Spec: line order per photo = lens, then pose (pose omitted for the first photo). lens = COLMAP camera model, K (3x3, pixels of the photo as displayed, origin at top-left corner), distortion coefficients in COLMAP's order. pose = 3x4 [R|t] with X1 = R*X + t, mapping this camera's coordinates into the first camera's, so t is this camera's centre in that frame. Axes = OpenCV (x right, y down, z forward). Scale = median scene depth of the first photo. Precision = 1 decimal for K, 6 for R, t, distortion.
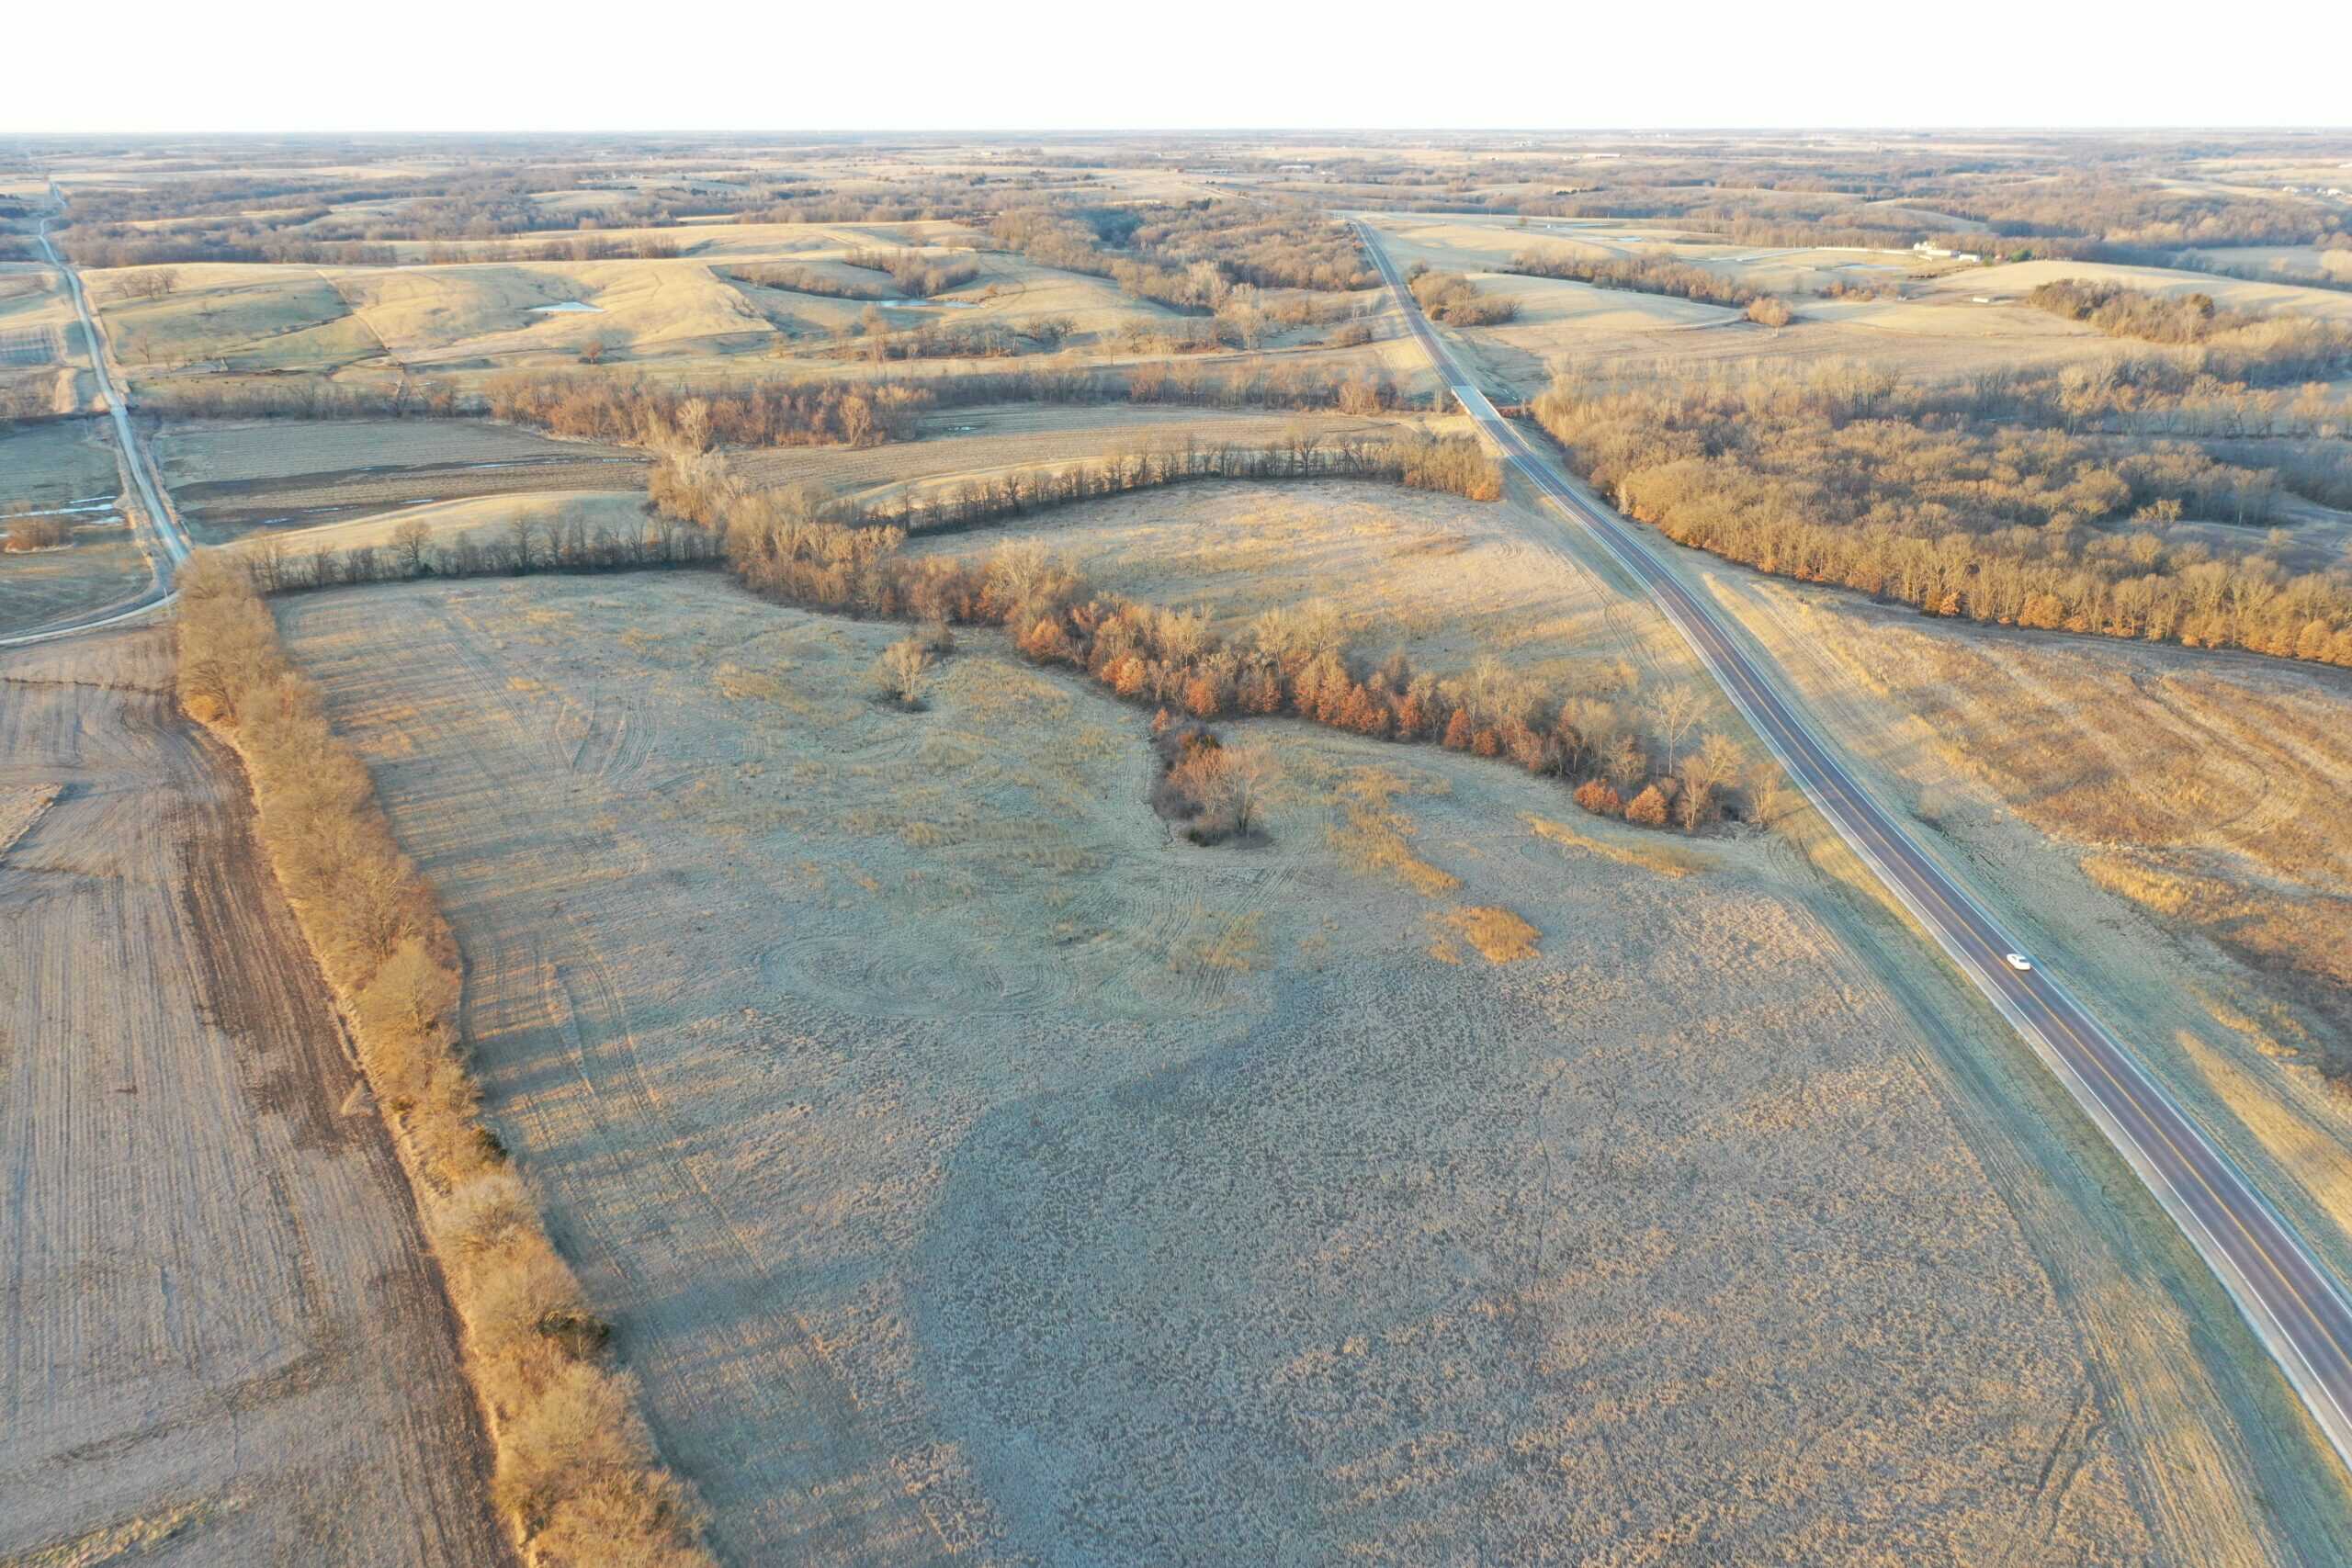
lens RADIAL K [[1867.7, 0, 1162.9], [0, 1867.7, 784.9], [0, 0, 1]] dist [0.000676, -0.004946]
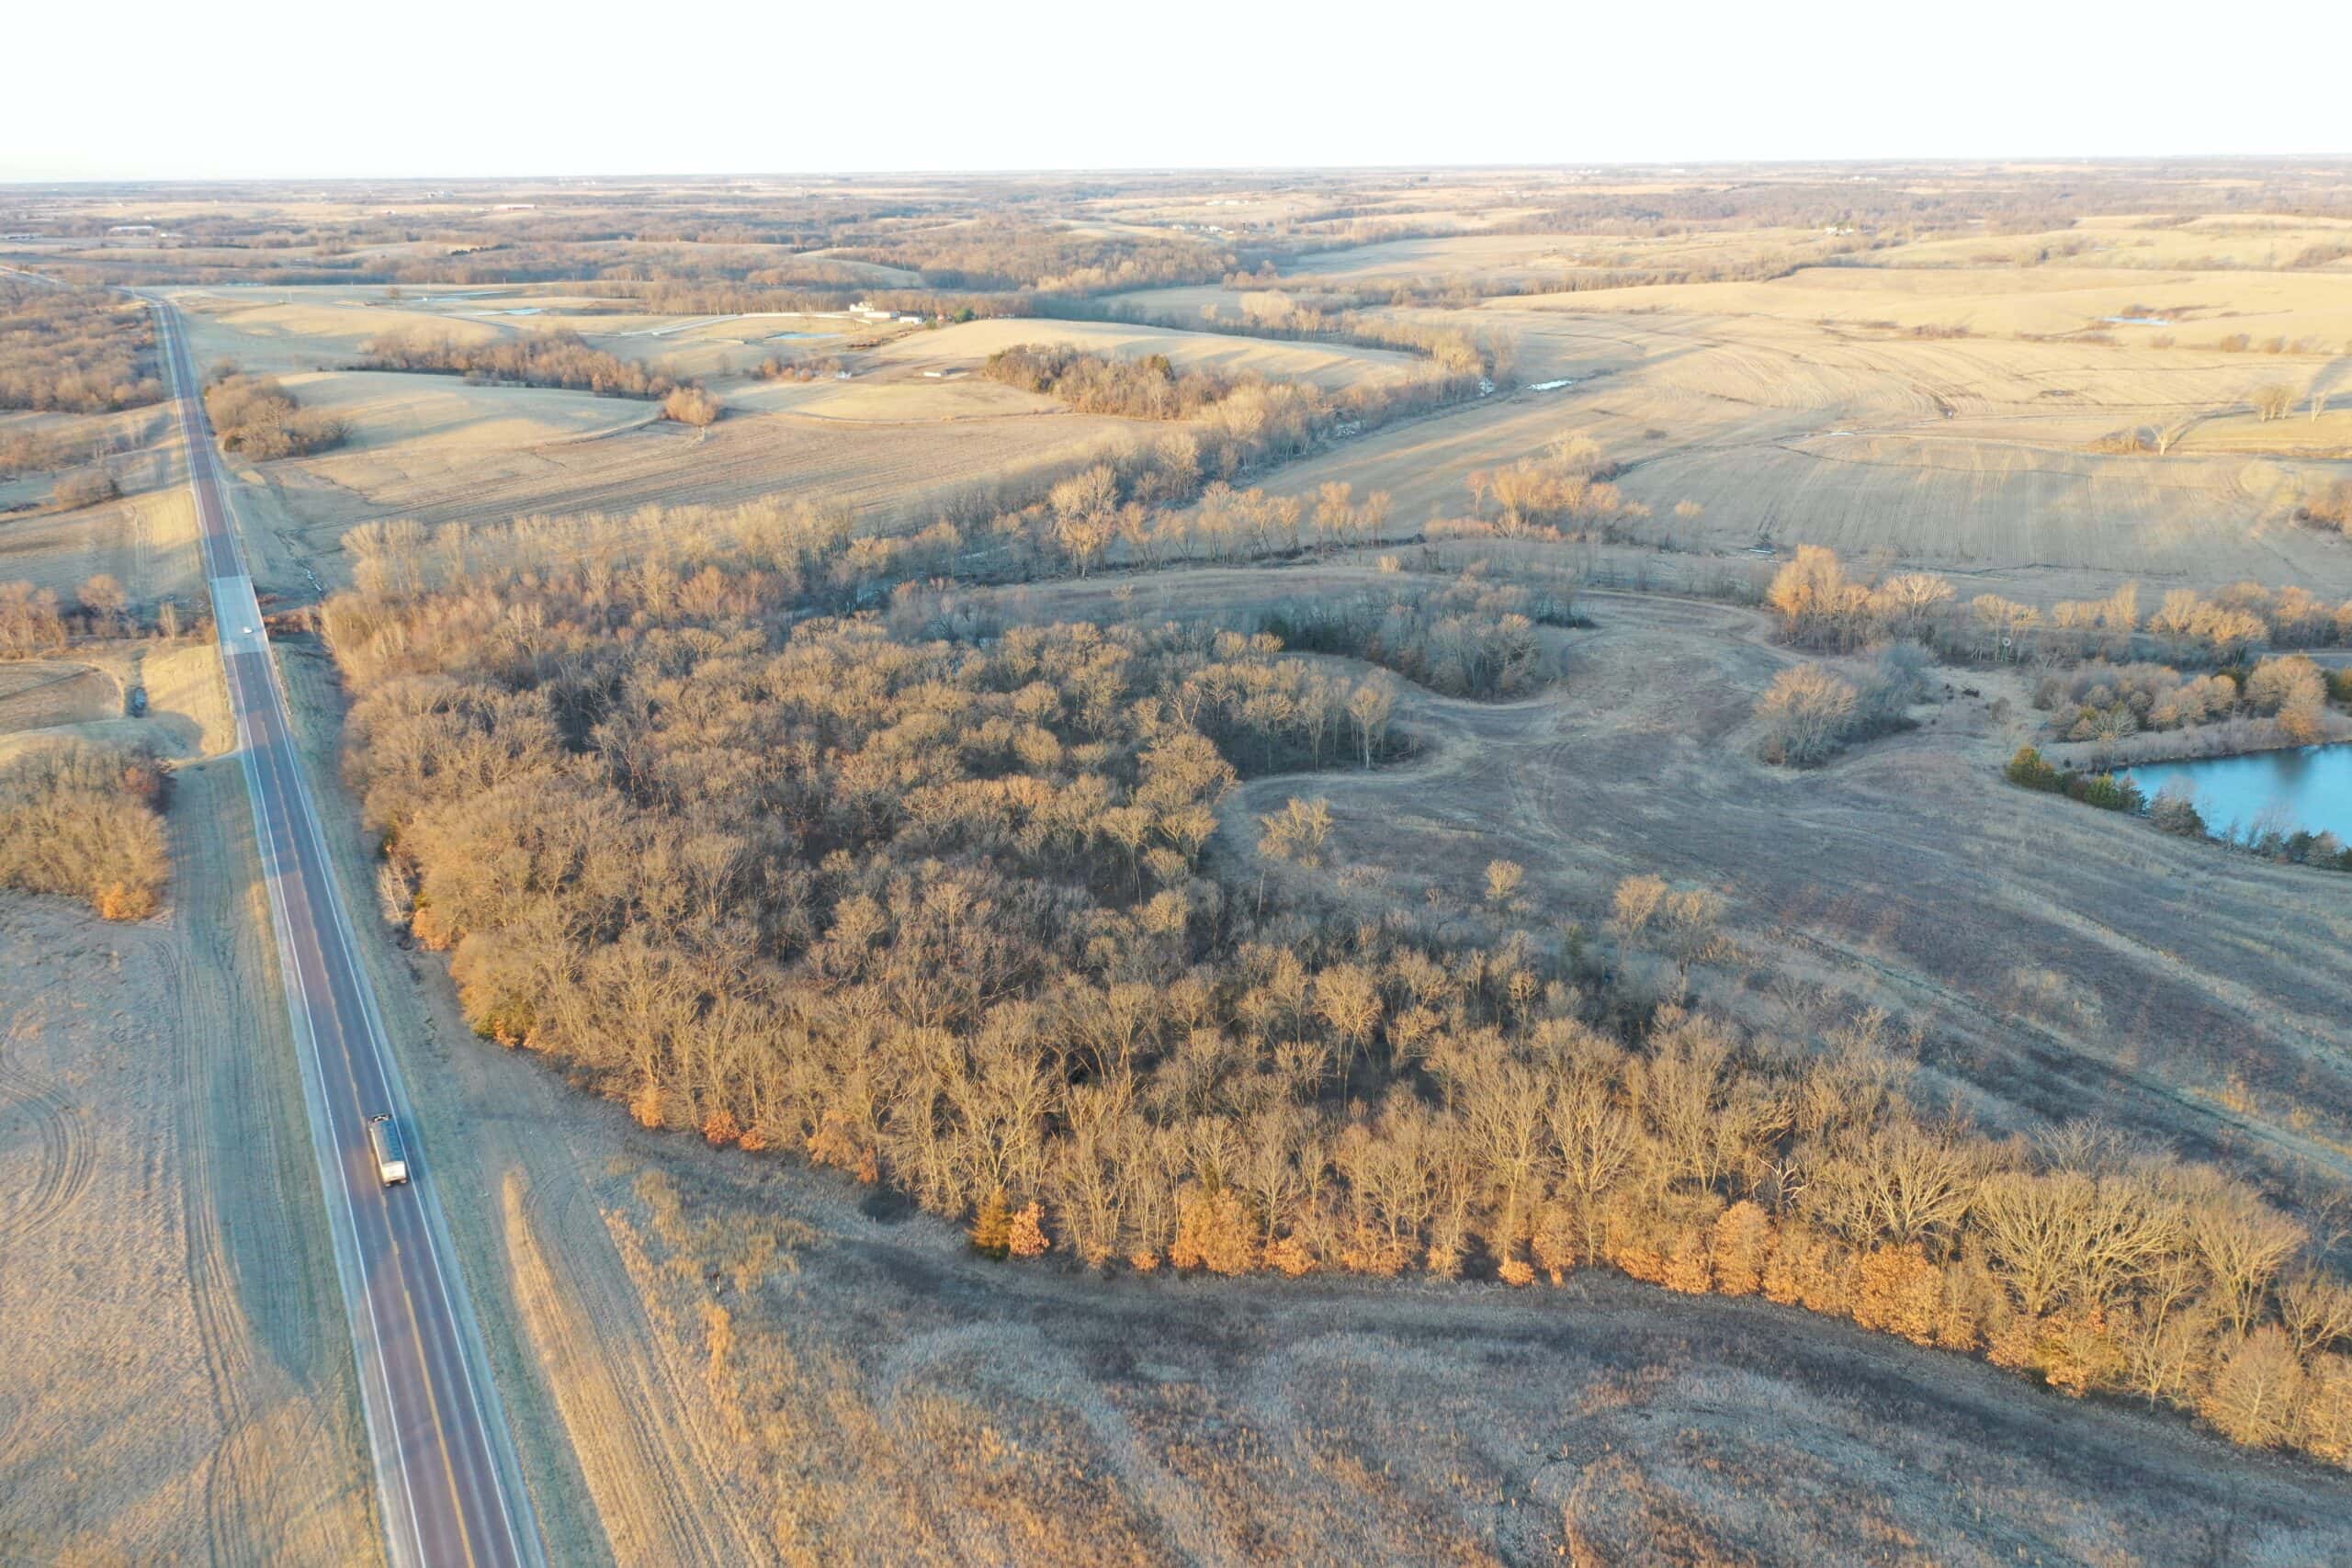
lens RADIAL K [[1867.7, 0, 1174.6], [0, 1867.7, 793.4], [0, 0, 1]] dist [0.000676, -0.004946]
pose [[0.861271, -0.169034, 0.479207, 0.096987], [0.177700, 0.983697, 0.027608, -0.080045], [-0.476062, 0.061377, 0.877267, 0.222208]]
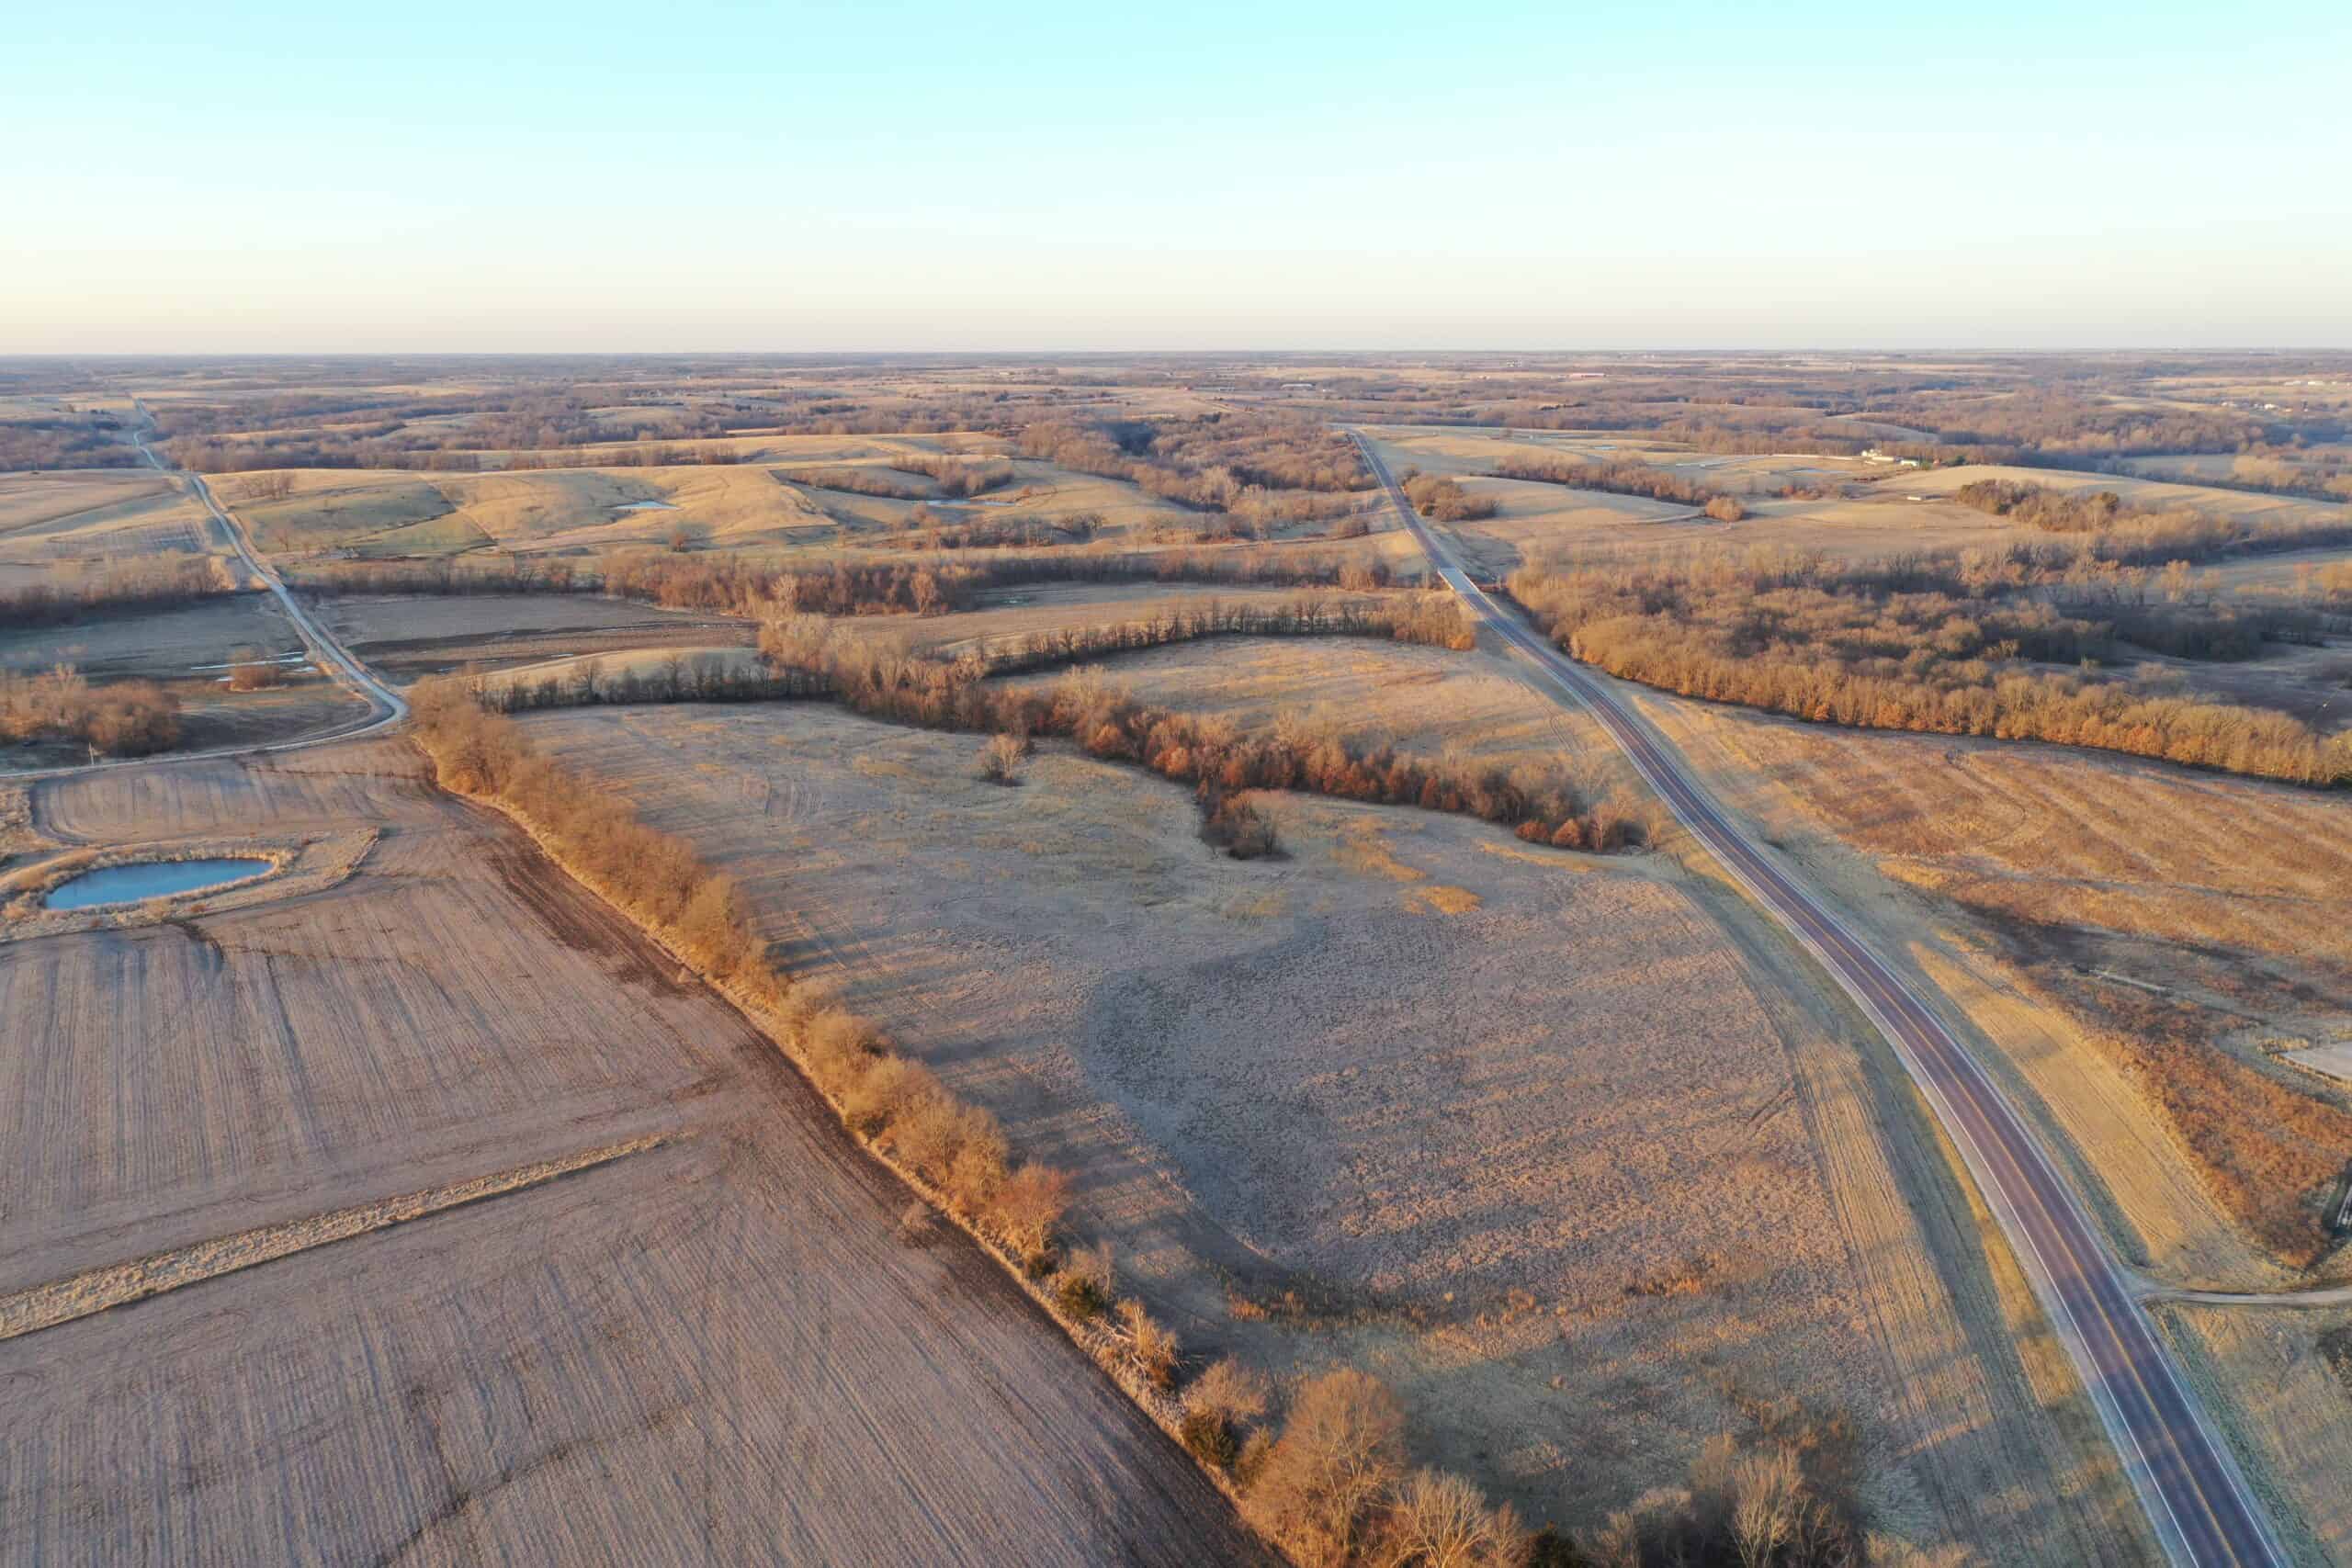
lens RADIAL K [[1867.7, 0, 1164.3], [0, 1867.7, 778.2], [0, 0, 1]] dist [0.000676, -0.004946]
pose [[0.999998, -0.000203, -0.002191, -0.008458], [-0.000045, 0.993643, -0.112573, 0.034875], [0.002200, 0.112572, 0.993641, -0.098775]]
